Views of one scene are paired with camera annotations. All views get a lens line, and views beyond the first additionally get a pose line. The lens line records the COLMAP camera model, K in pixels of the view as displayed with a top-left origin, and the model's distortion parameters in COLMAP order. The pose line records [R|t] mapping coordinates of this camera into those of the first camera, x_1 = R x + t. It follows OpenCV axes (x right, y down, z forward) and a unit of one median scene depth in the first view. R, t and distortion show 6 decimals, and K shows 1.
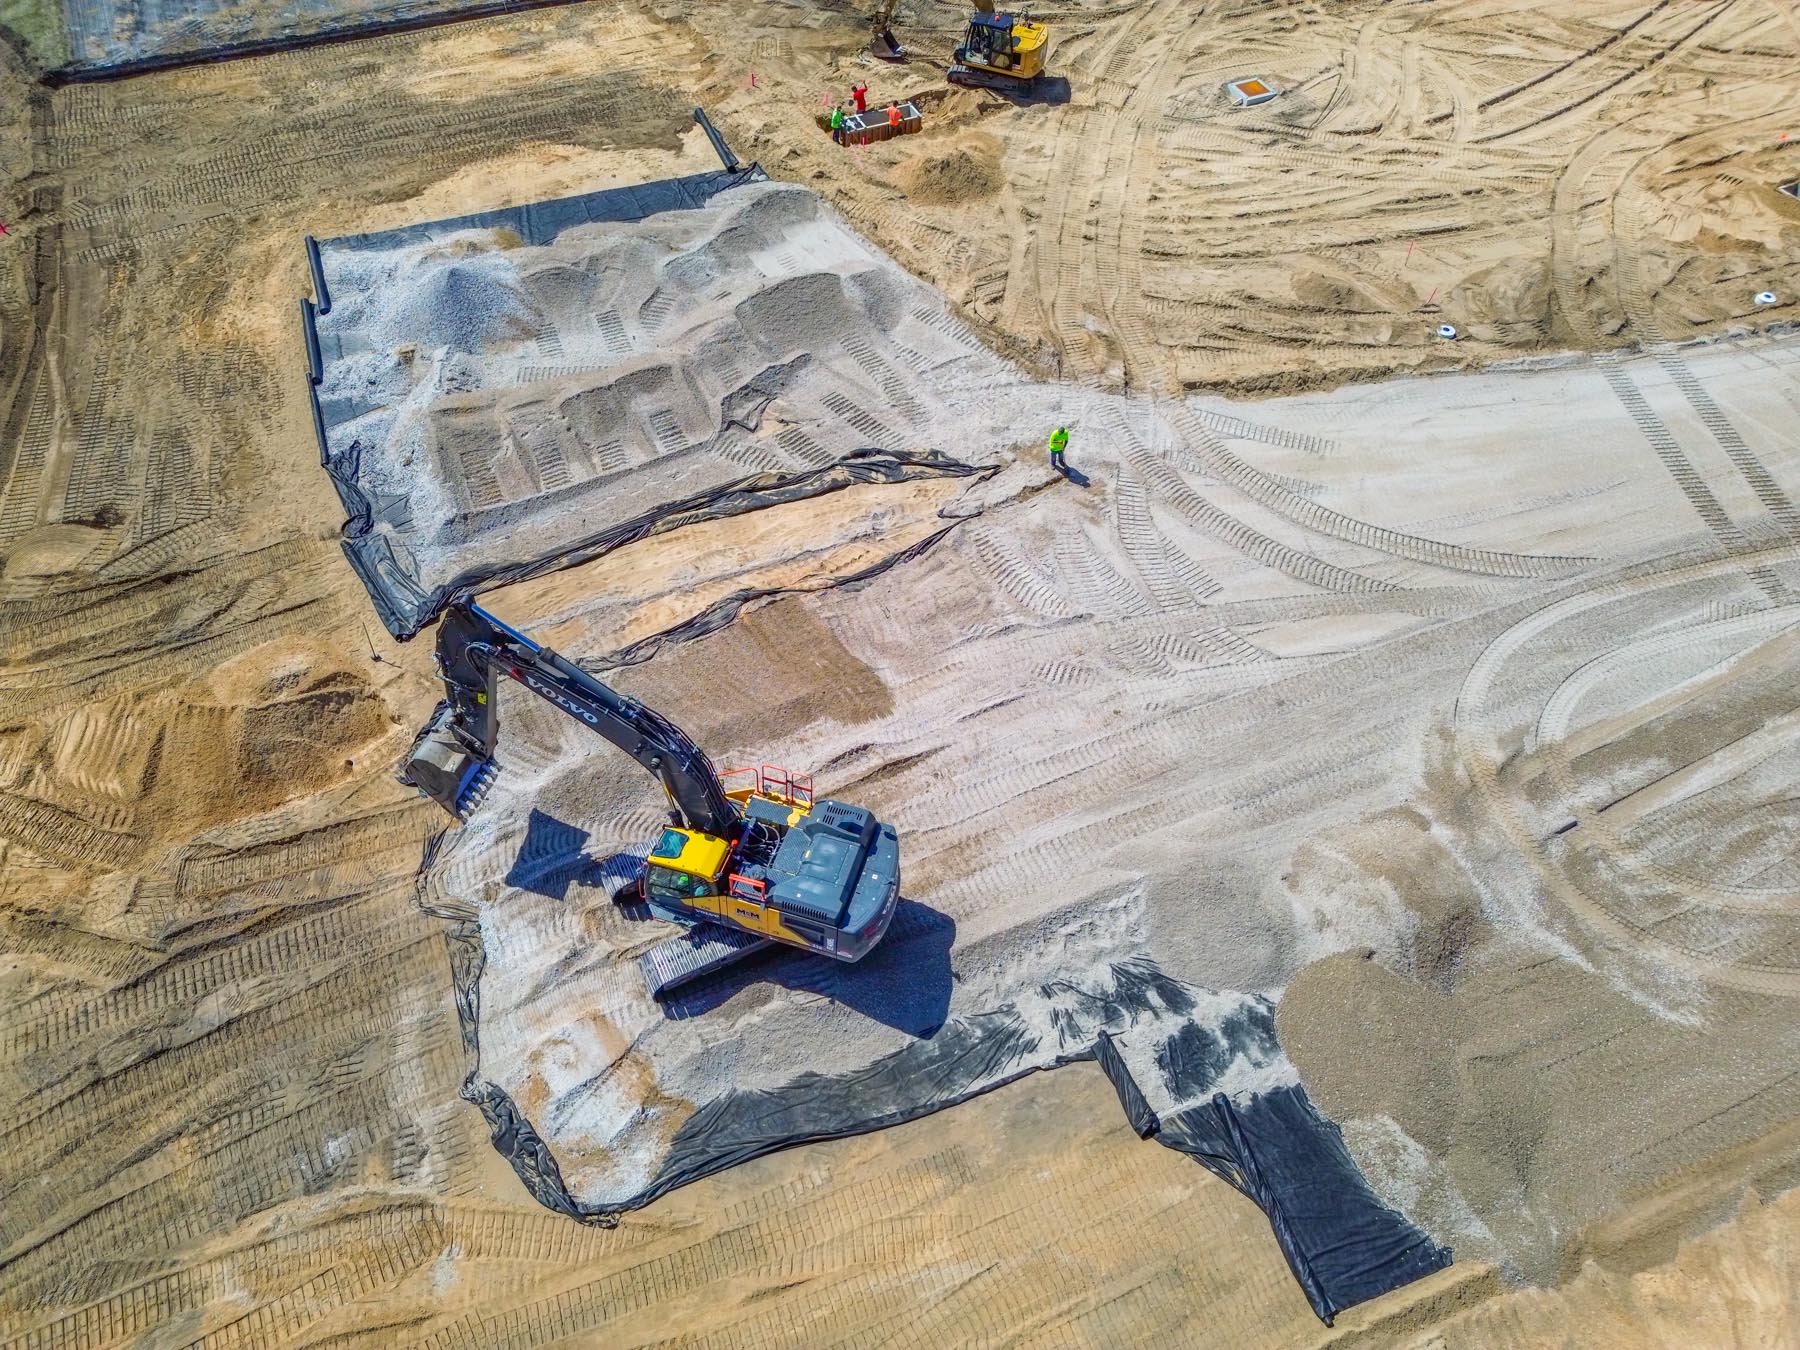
lens RADIAL K [[1254.7, 0, 894.7], [0, 1254.7, 683.6], [0, 0, 1]] dist [0.058308, -0.040453]
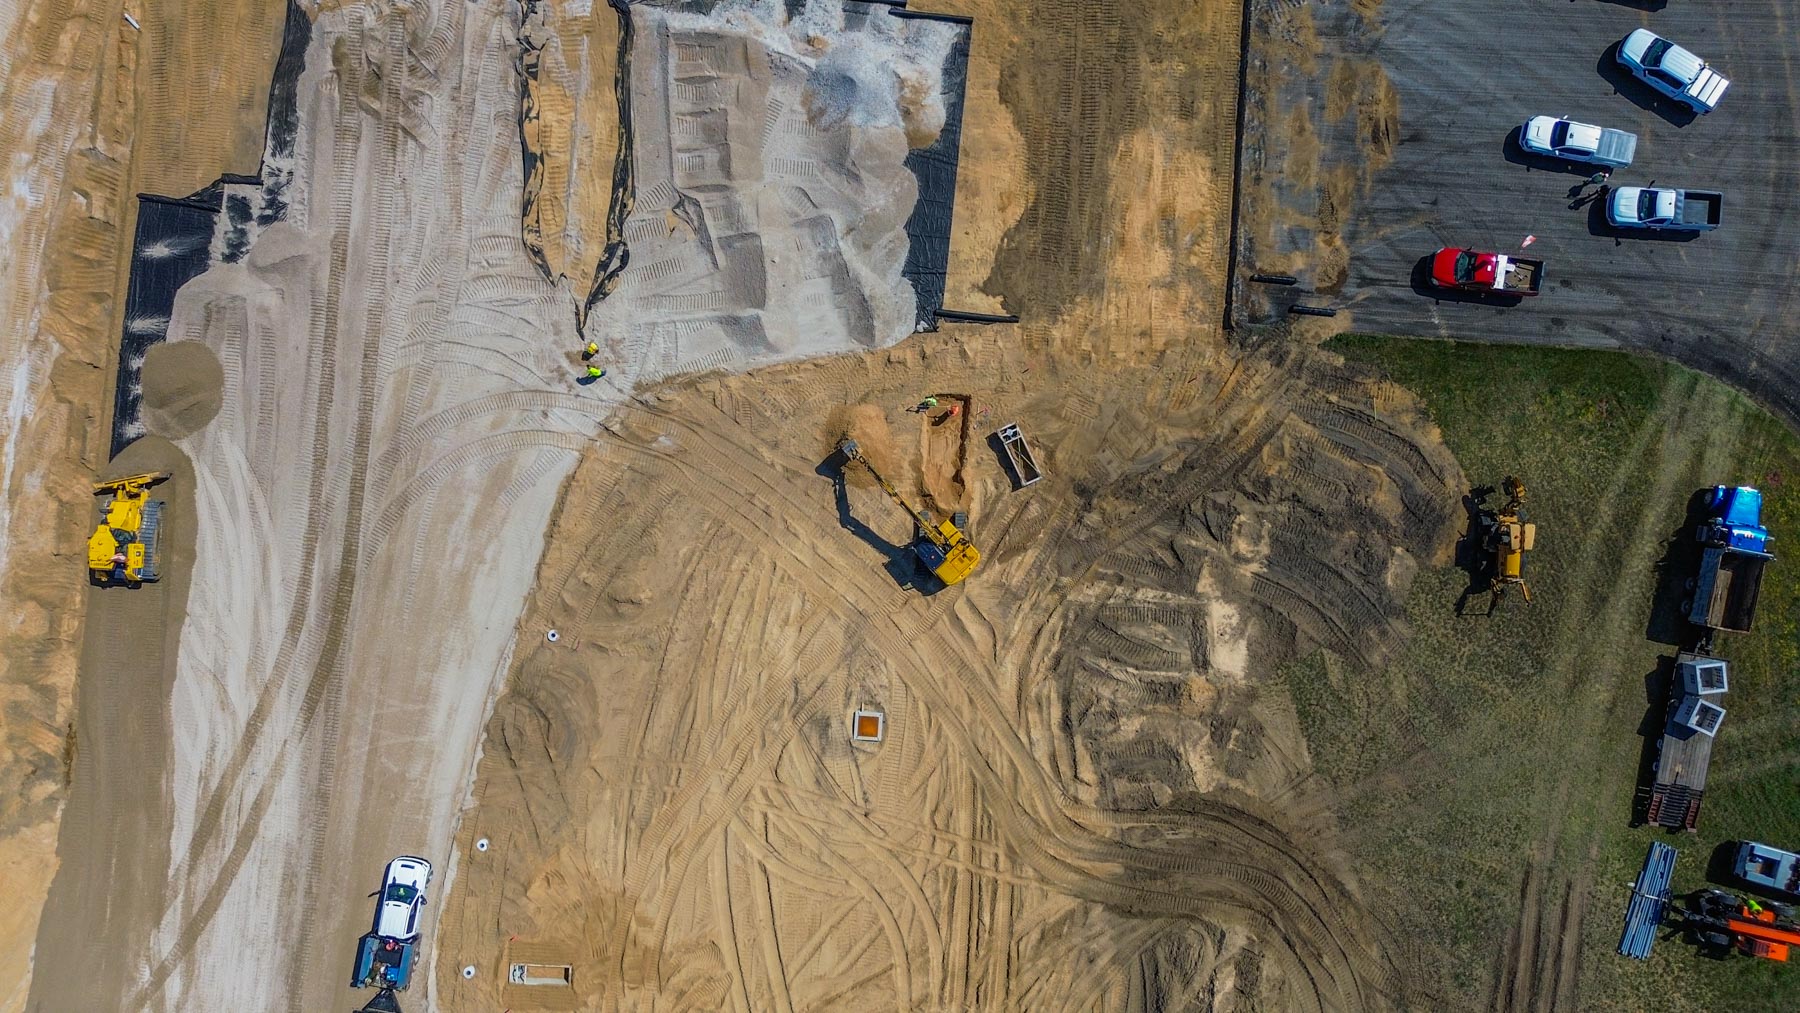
lens RADIAL K [[1287.5, 0, 894.0], [0, 1287.5, 499.1], [0, 0, 1]] dist [0.072486, -0.068335]
pose [[-0.469037, 0.883098, -0.011961, 0.109839], [-0.692791, -0.359493, 0.625145, -1.592791], [0.547764, 0.301502, 0.780417, -0.080318]]
